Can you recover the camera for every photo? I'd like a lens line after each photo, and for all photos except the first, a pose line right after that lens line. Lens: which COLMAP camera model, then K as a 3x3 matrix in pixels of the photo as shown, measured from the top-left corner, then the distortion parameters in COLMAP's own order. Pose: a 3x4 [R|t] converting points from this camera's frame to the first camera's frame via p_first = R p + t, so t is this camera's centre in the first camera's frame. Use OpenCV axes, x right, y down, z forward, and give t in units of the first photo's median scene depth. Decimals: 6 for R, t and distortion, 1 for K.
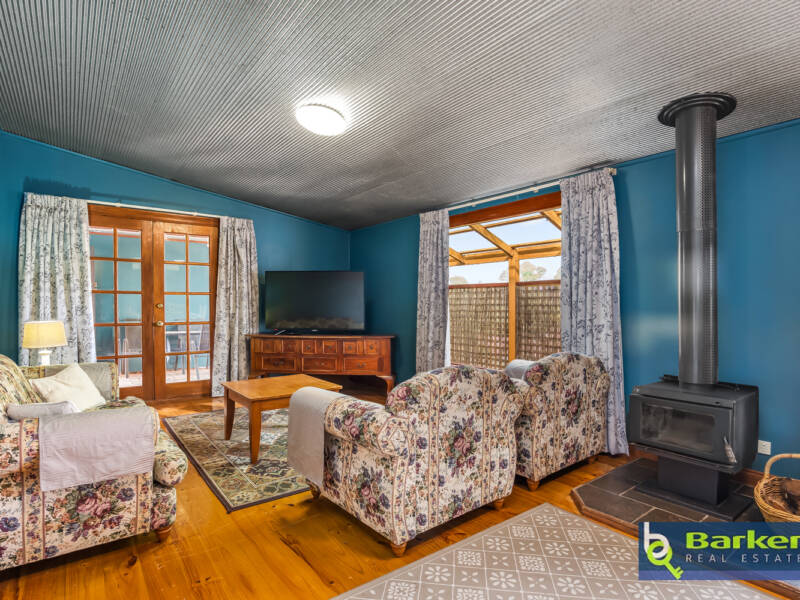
lens RADIAL K [[442.1, 0, 400.0], [0, 442.1, 300.0], [0, 0, 1]] dist [-0.007576, 0.000381]
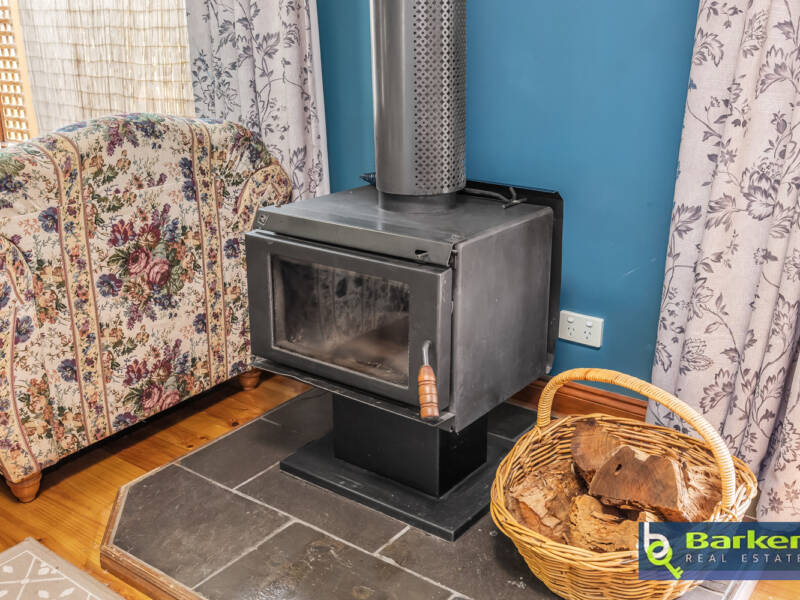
lens RADIAL K [[869.7, 0, 400.0], [0, 869.7, 300.0], [0, 0, 1]] dist [-0.005103, -0.005049]
pose [[0.957995, -0.096221, 0.270161, 0.398695], [0.003161, 0.945520, 0.325548, 0.035647], [-0.286767, -0.311019, 0.906108, 0.285857]]
